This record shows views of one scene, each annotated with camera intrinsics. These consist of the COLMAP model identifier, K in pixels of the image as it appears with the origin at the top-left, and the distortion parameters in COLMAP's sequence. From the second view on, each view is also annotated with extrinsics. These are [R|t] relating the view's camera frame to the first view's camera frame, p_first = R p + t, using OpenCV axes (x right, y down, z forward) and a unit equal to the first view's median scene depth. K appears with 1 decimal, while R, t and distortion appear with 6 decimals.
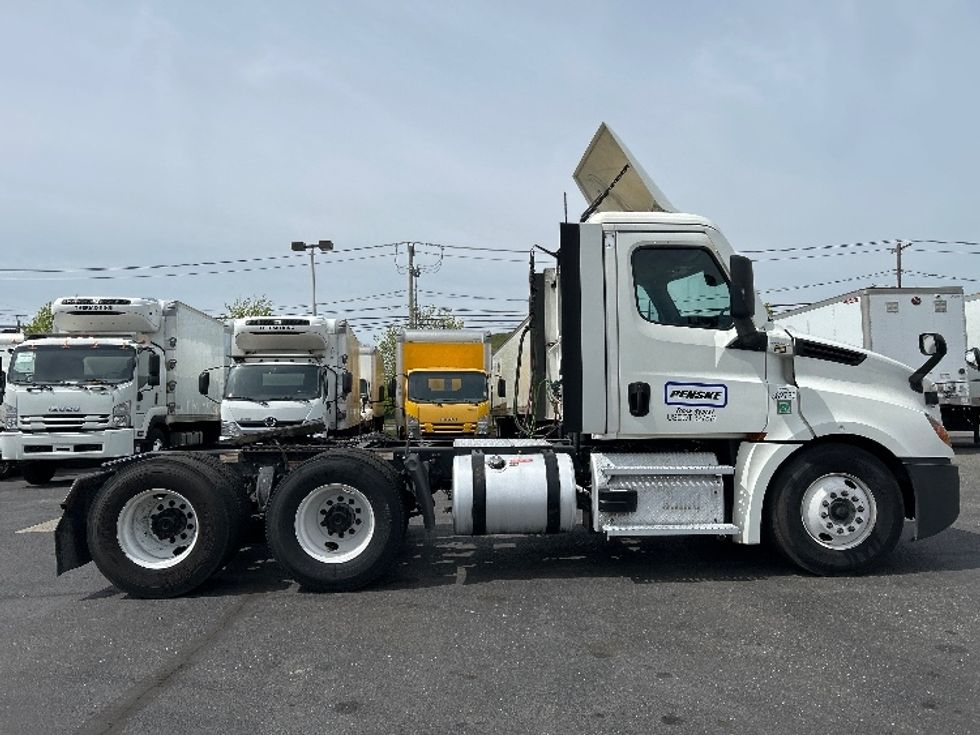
lens RADIAL K [[755.5, 0, 506.5], [0, 755.5, 417.4], [0, 0, 1]] dist [0.017074, -0.003515]
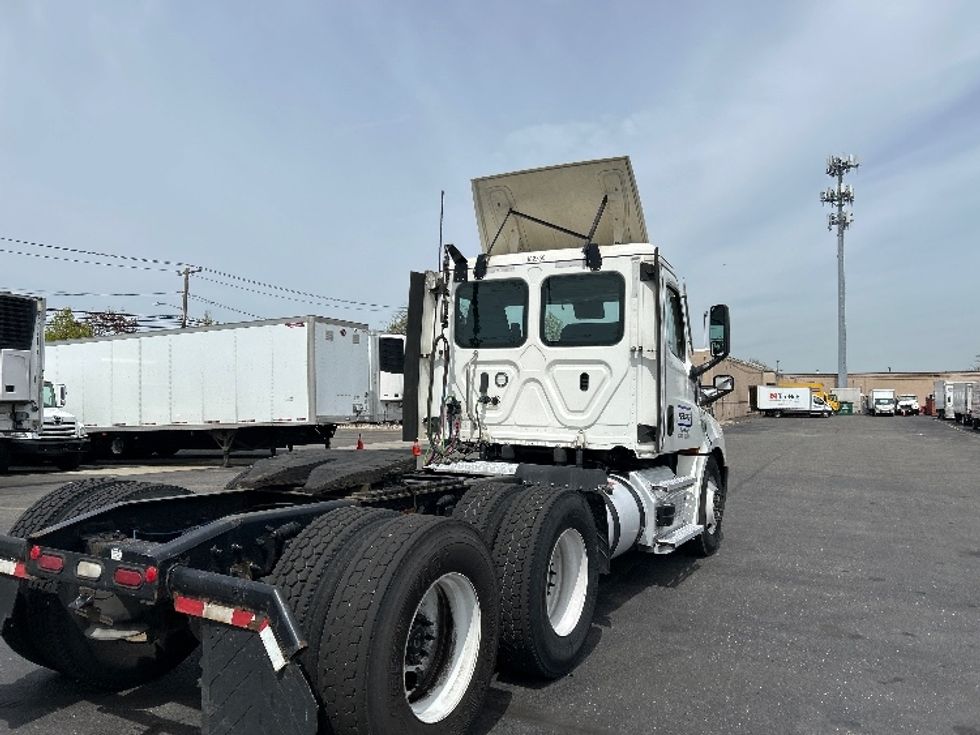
lens RADIAL K [[755.5, 0, 506.5], [0, 755.5, 417.4], [0, 0, 1]] dist [0.017074, -0.003515]
pose [[0.509156, 0.009603, 0.860620, -0.306979], [0.011656, 0.999769, -0.018051, -0.003779], [-0.860595, 0.019222, 0.508927, 0.224236]]
